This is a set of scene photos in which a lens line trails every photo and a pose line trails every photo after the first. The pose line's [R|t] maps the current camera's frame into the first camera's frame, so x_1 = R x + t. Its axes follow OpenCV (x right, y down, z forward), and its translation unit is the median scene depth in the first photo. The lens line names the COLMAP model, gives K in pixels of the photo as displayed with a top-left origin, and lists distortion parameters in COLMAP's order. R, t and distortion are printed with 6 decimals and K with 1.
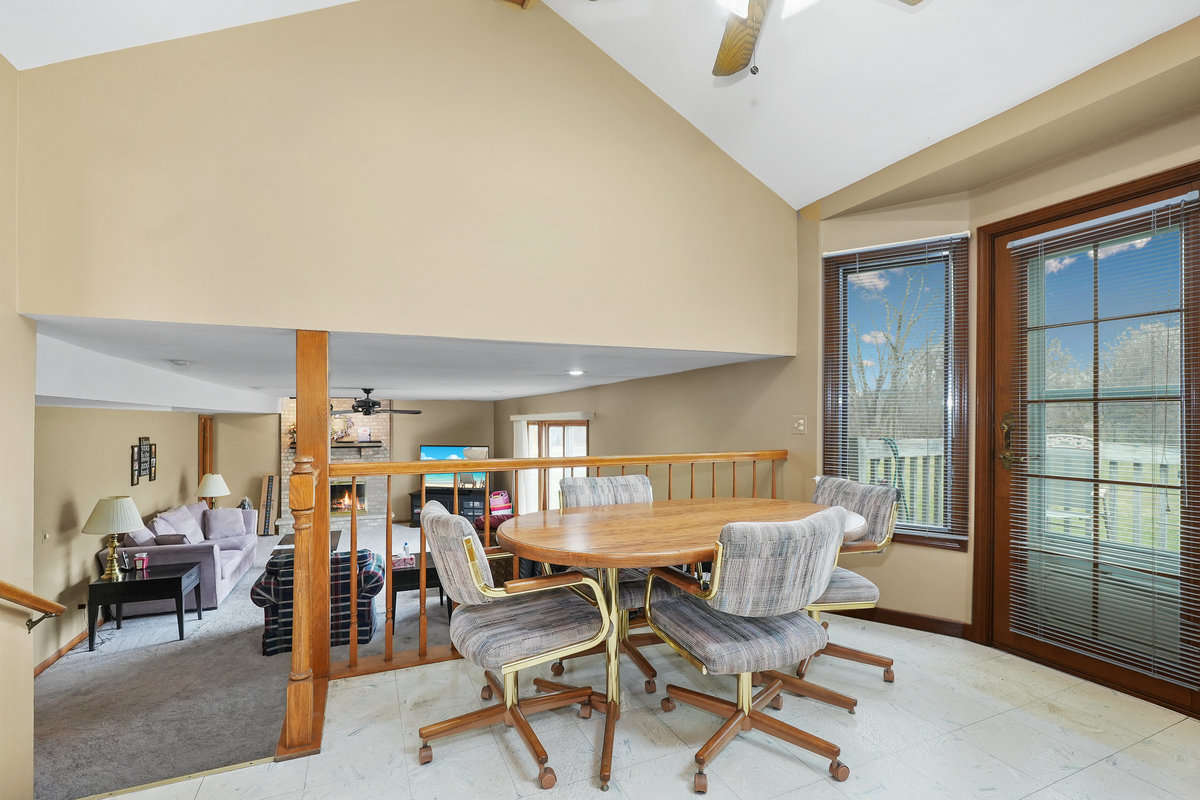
lens RADIAL K [[521.1, 0, 592.4], [0, 521.1, 428.2], [0, 0, 1]] dist [-0.012667, 0.003628]
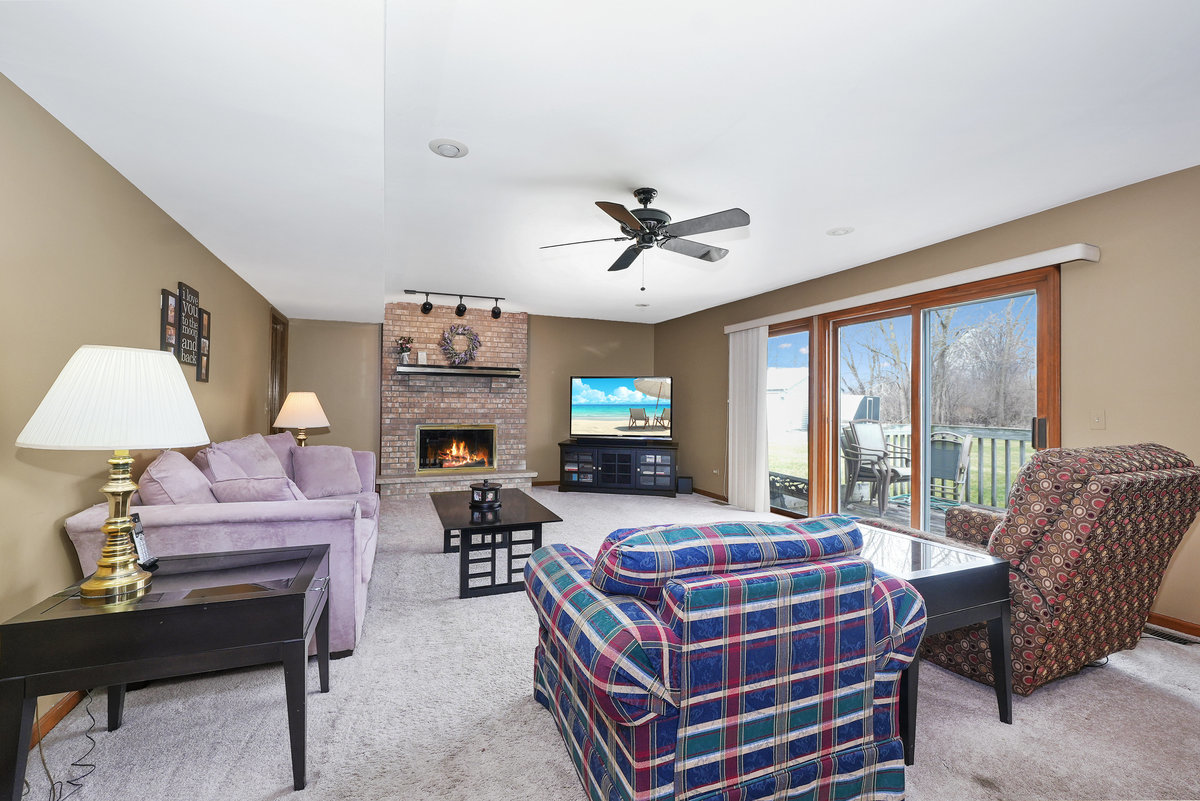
lens RADIAL K [[511.0, 0, 601.6], [0, 511.0, 403.3], [0, 0, 1]] dist [0.012145, 0.000559]
pose [[0.999652, 0.008716, -0.024895, -0.459464], [-0.008952, 0.999916, -0.009412, 0.129328], [0.024811, 0.009631, 0.999646, 0.519268]]
